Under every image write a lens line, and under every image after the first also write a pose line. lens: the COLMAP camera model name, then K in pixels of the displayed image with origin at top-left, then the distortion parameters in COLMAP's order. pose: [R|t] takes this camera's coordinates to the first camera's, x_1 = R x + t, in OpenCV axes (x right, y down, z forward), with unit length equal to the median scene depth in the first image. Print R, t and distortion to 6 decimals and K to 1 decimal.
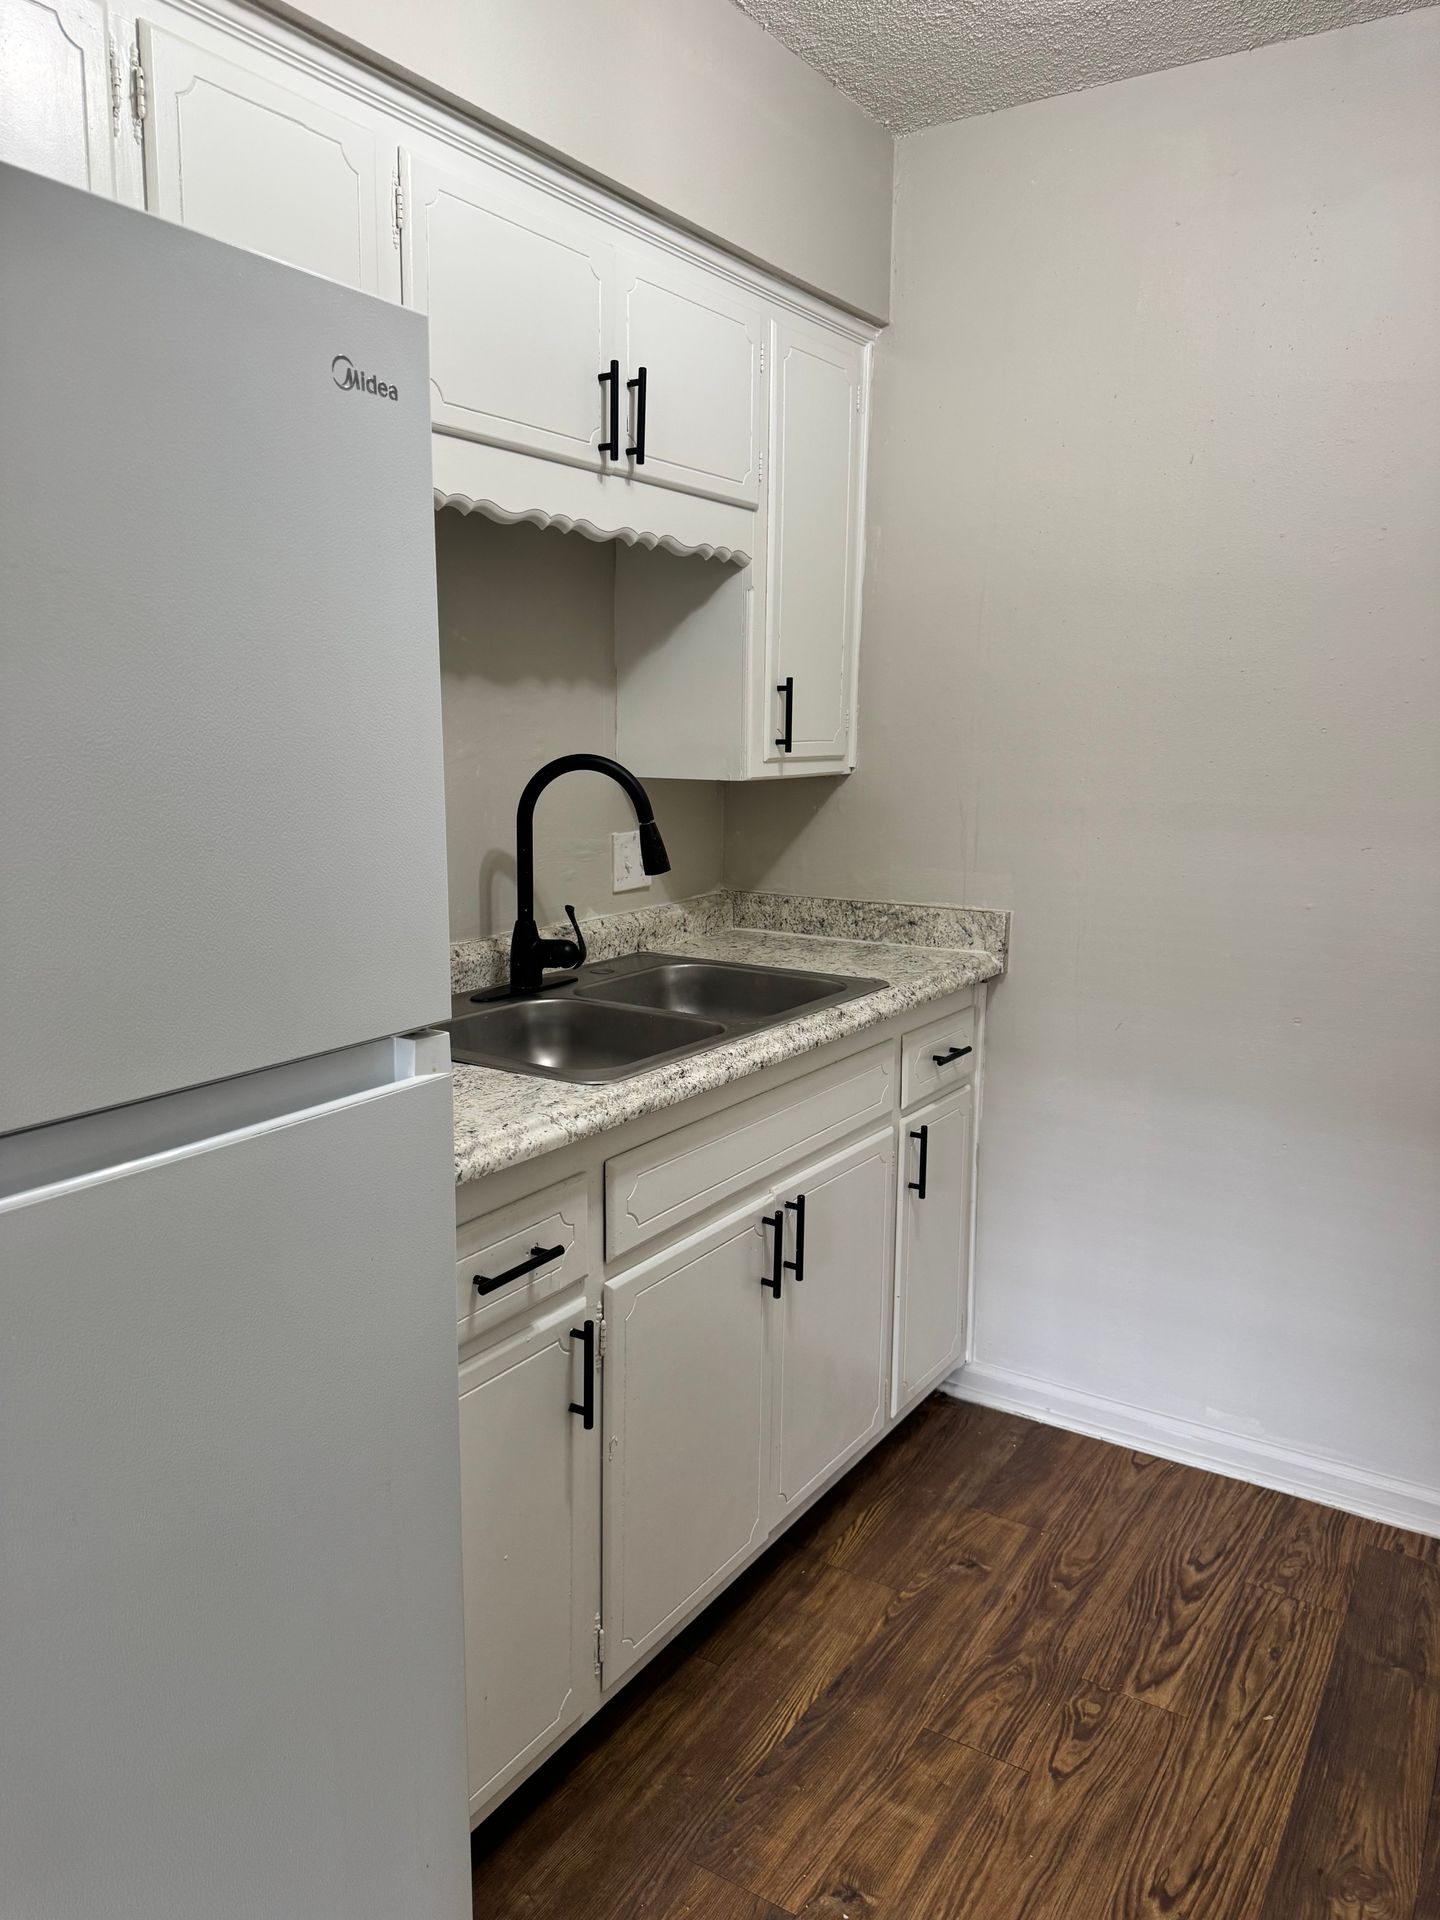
lens RADIAL K [[1362.8, 0, 715.5], [0, 1362.8, 966.1], [0, 0, 1]] dist [0.116681, -0.165163]
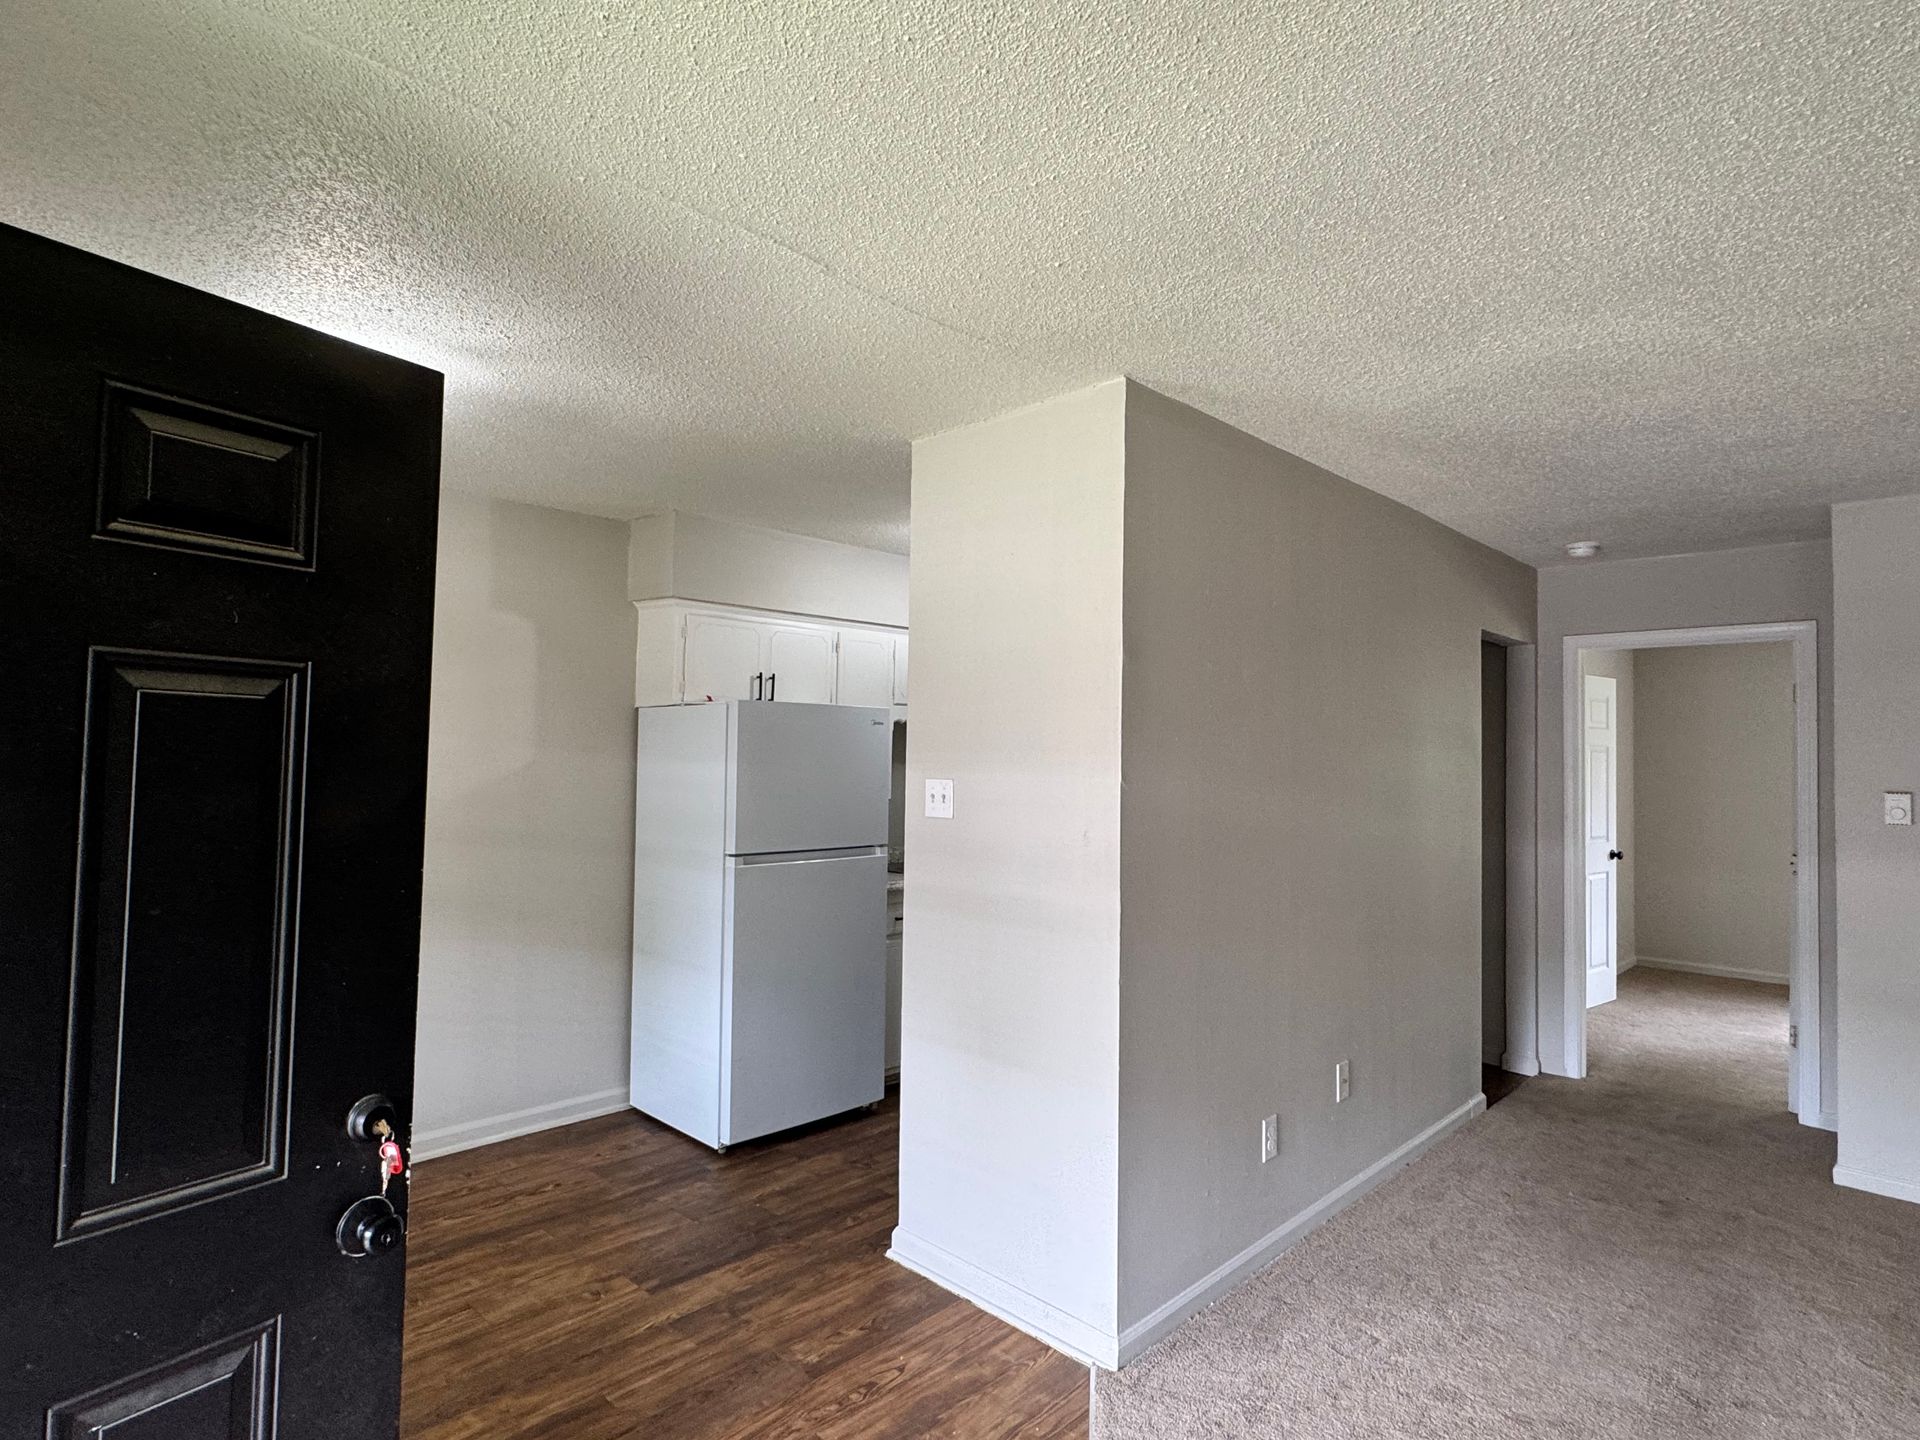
lens RADIAL K [[1026.9, 0, 958.9], [0, 1026.9, 718.6], [0, 0, 1]] dist [-0.002530, -0.000062]
pose [[0.979397, -0.002352, -0.201931, 0.415261], [-0.040159, 0.977693, -0.206165, 0.182126], [0.197911, 0.210027, 0.957455, -1.327549]]
